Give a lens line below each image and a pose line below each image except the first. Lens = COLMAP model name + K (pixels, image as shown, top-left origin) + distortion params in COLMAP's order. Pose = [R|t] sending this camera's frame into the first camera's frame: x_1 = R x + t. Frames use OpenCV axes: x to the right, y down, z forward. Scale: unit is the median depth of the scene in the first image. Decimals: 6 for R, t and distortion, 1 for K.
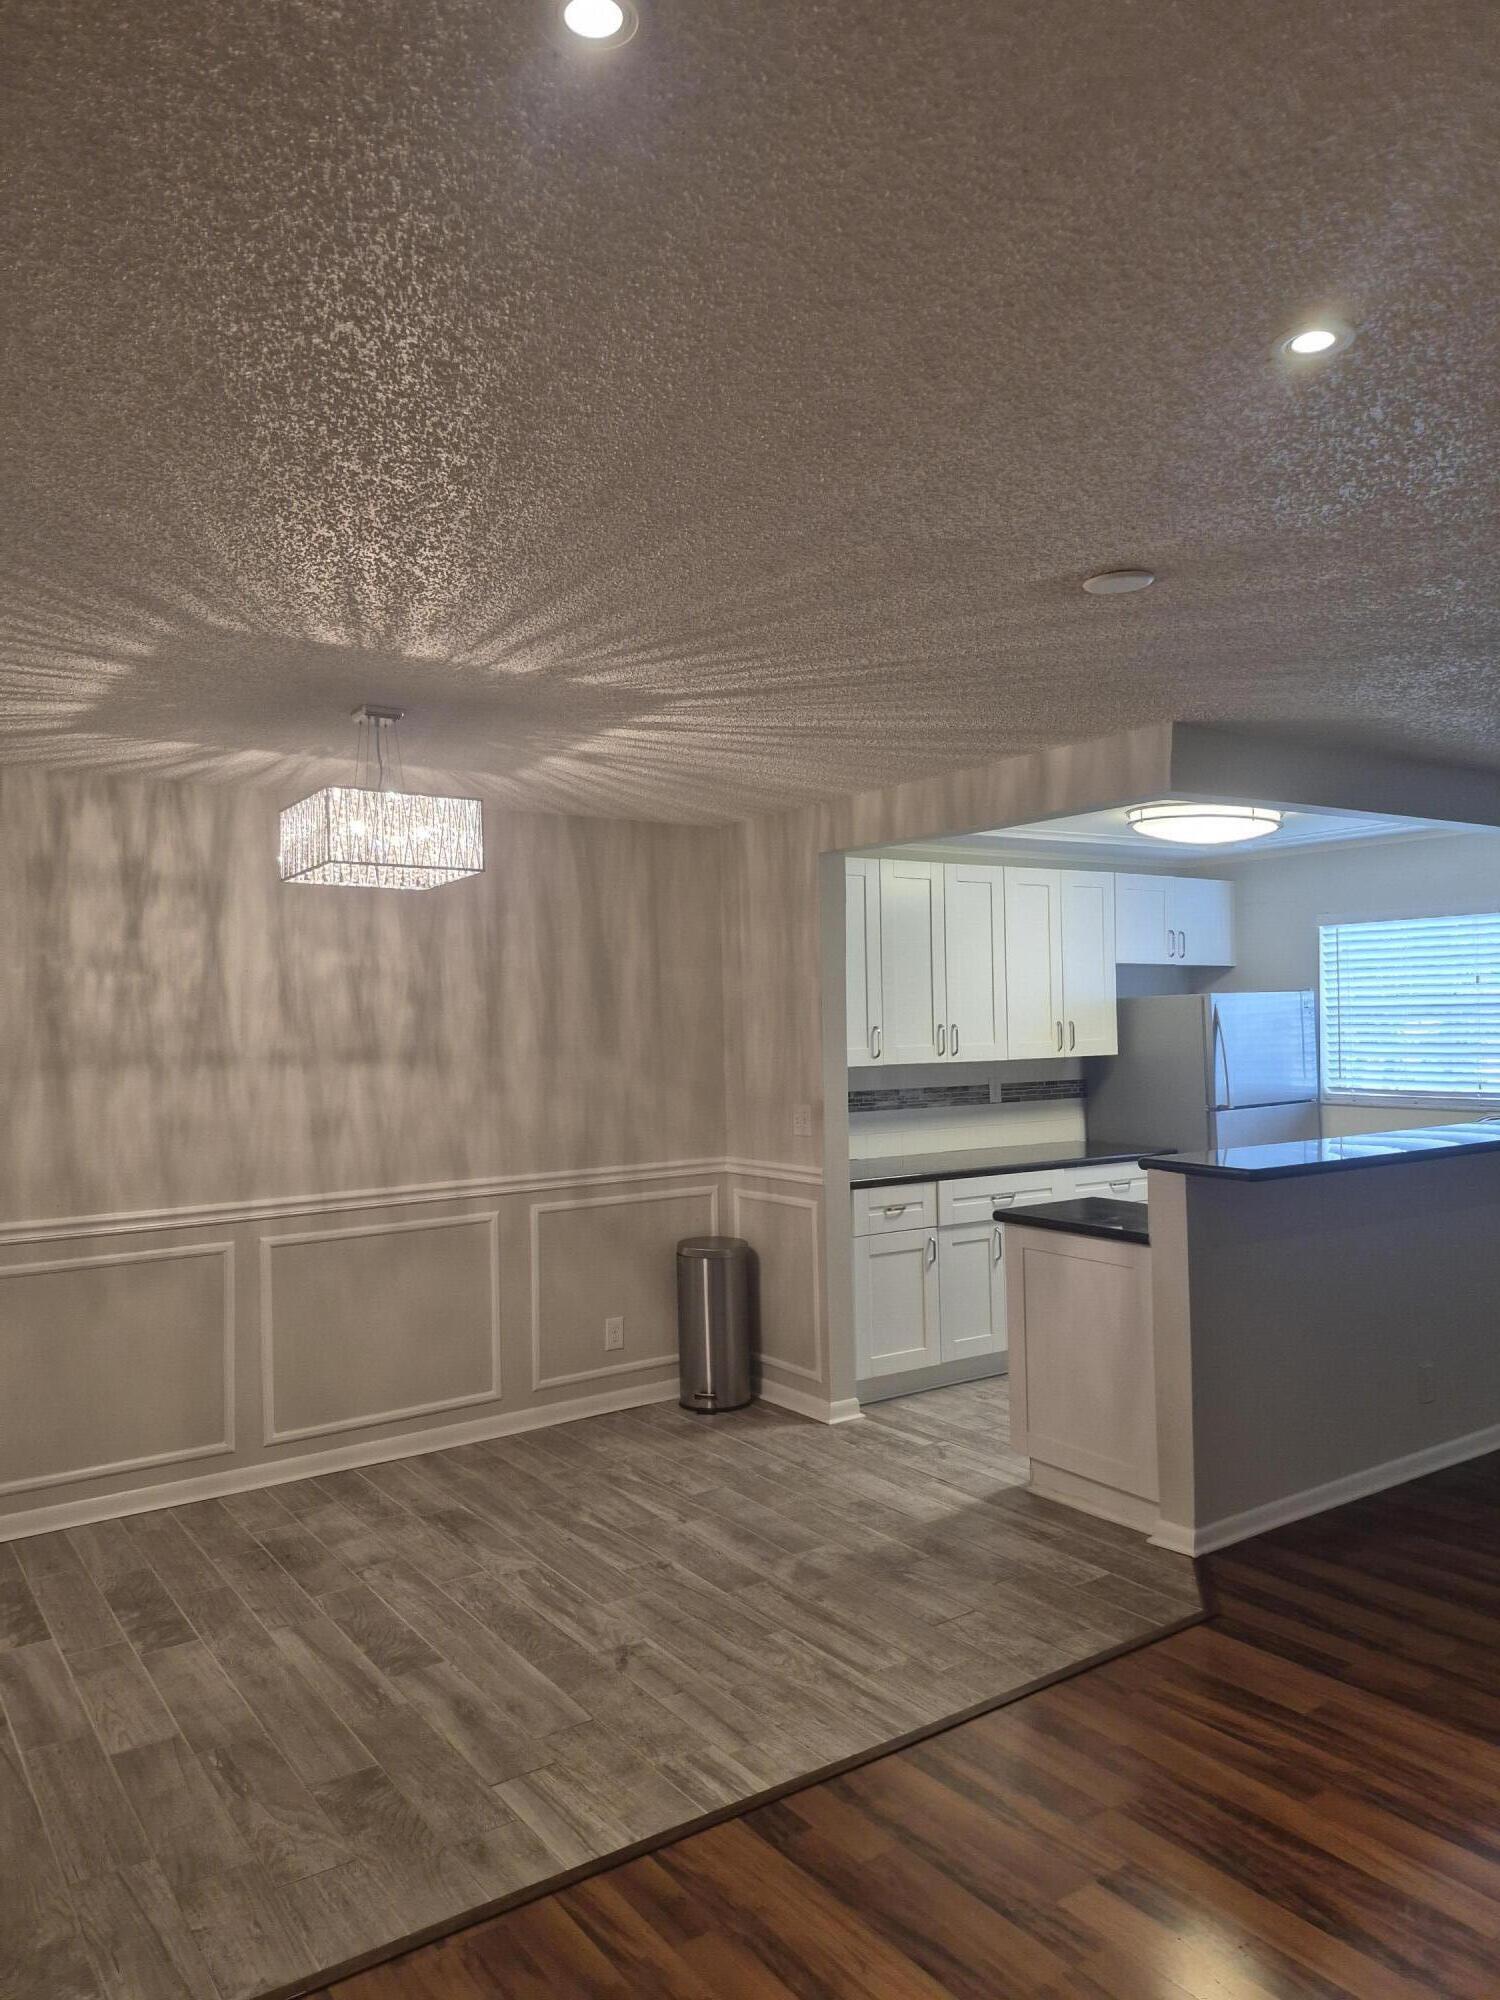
lens RADIAL K [[1398.2, 0, 739.2], [0, 1398.2, 991.5], [0, 0, 1]] dist [0.077640, -0.069380]
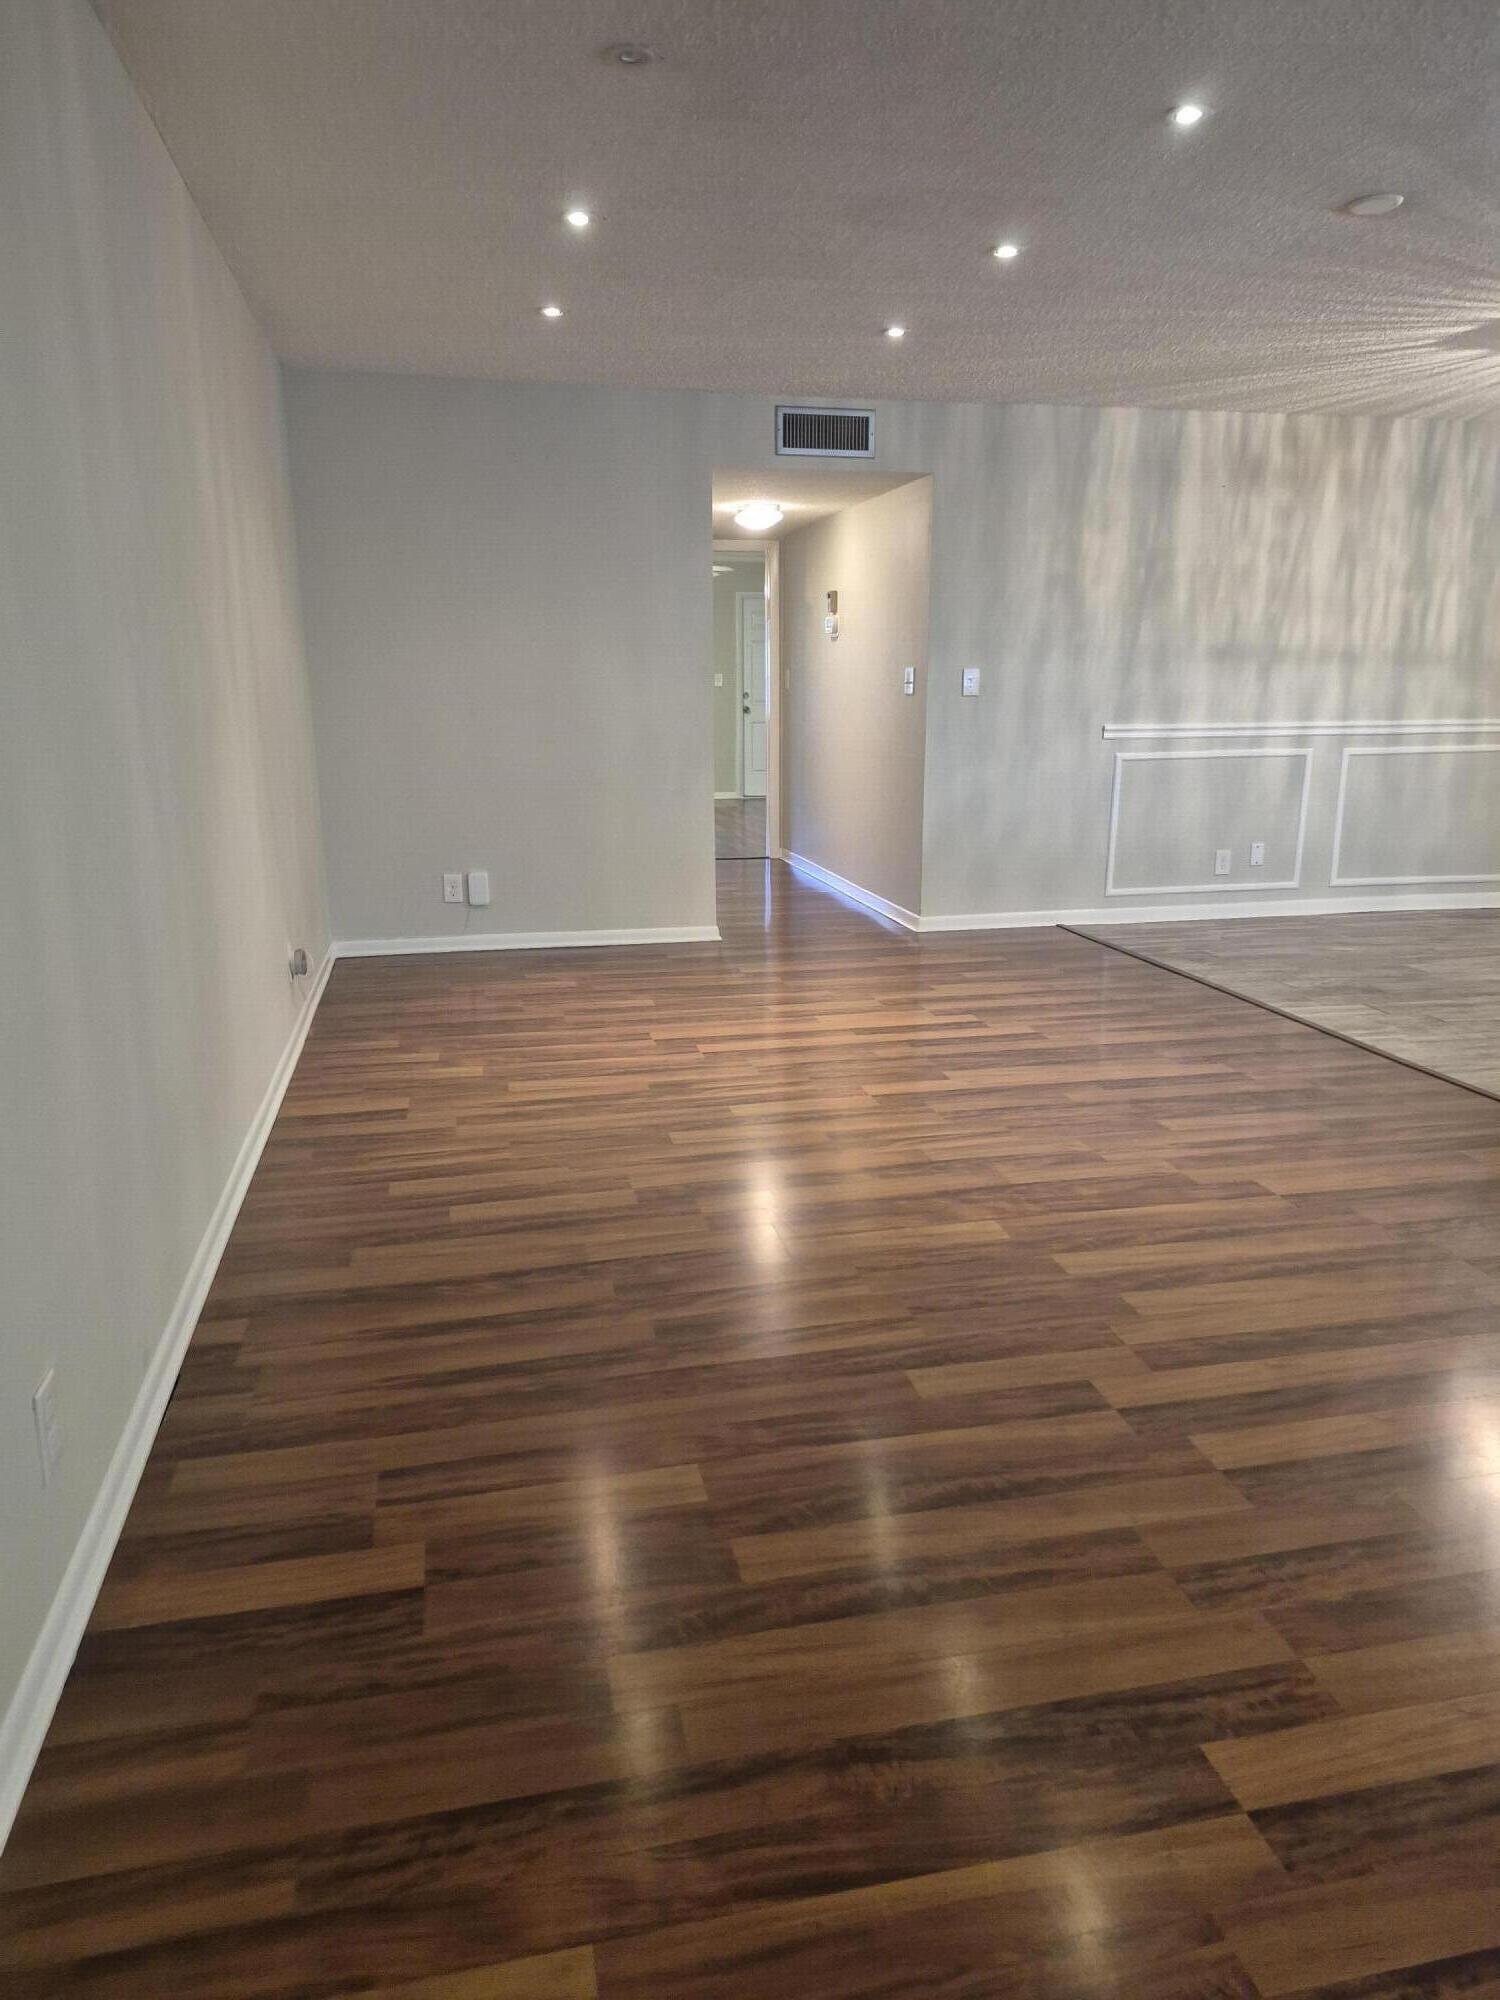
lens RADIAL K [[1398.2, 0, 753.2], [0, 1398.2, 983.2], [0, 0, 1]] dist [0.077640, -0.069380]
pose [[-0.391866, 0.214713, -0.894617, 0.996337], [0.020679, 0.974196, 0.224754, 0.061064], [0.919790, 0.069574, -0.386195, 0.556570]]
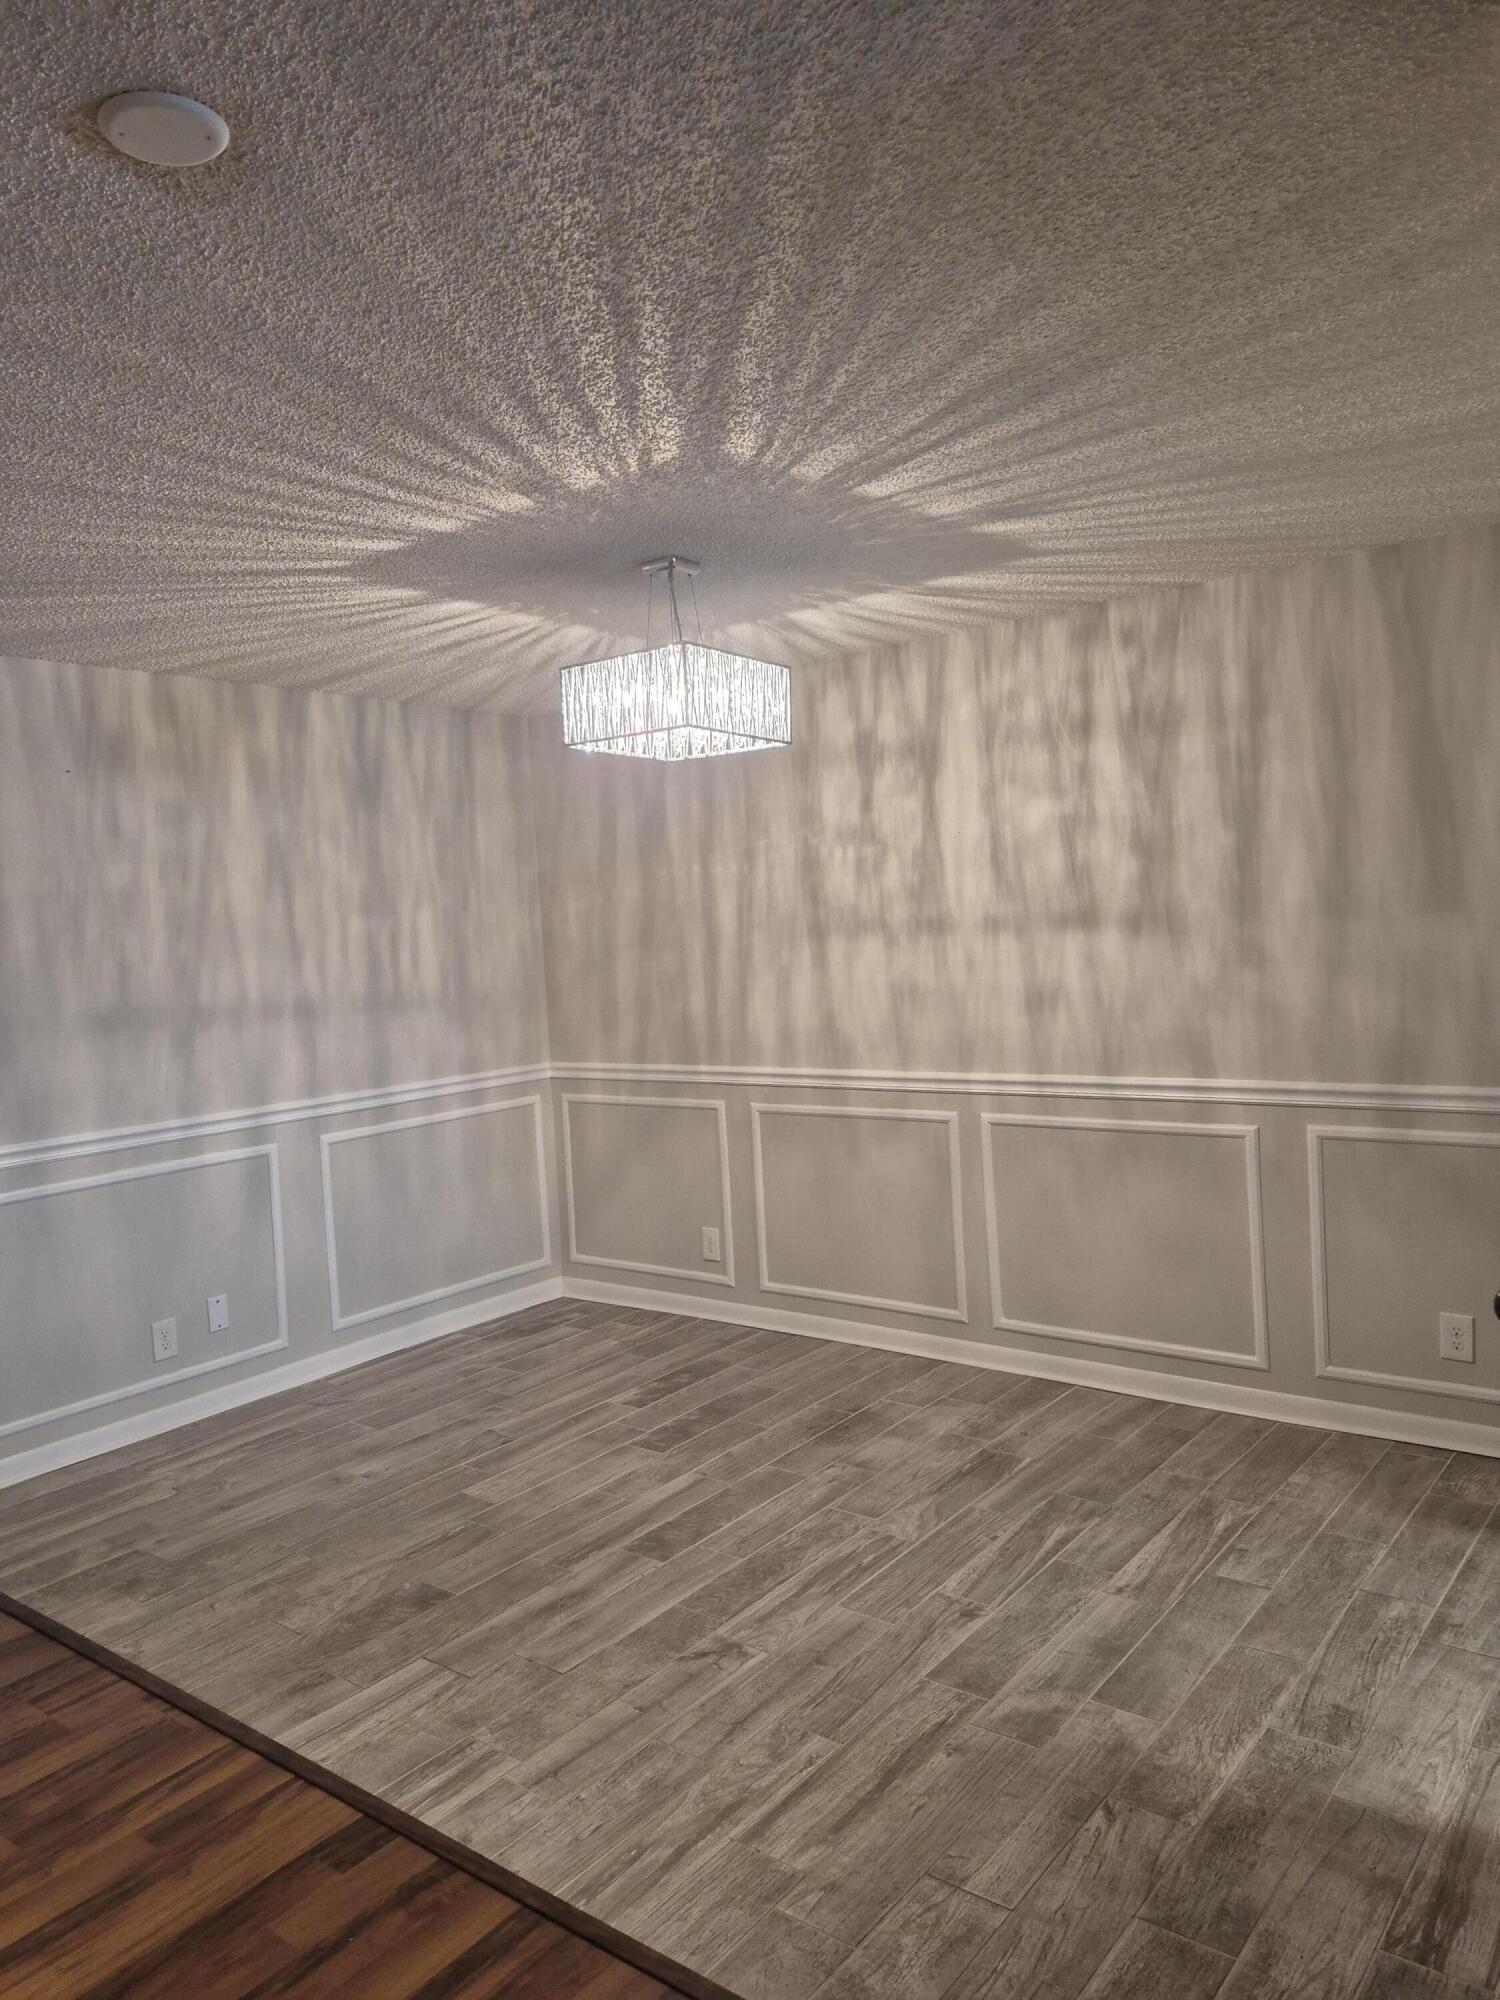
lens RADIAL K [[1398.2, 0, 760.6], [0, 1398.2, 991.7], [0, 0, 1]] dist [0.077640, -0.069380]
pose [[0.290355, 0.048705, -0.955679, 0.482747], [0.068206, 0.995110, 0.071438, 0.014651], [0.954485, -0.085925, 0.285614, 0.557896]]
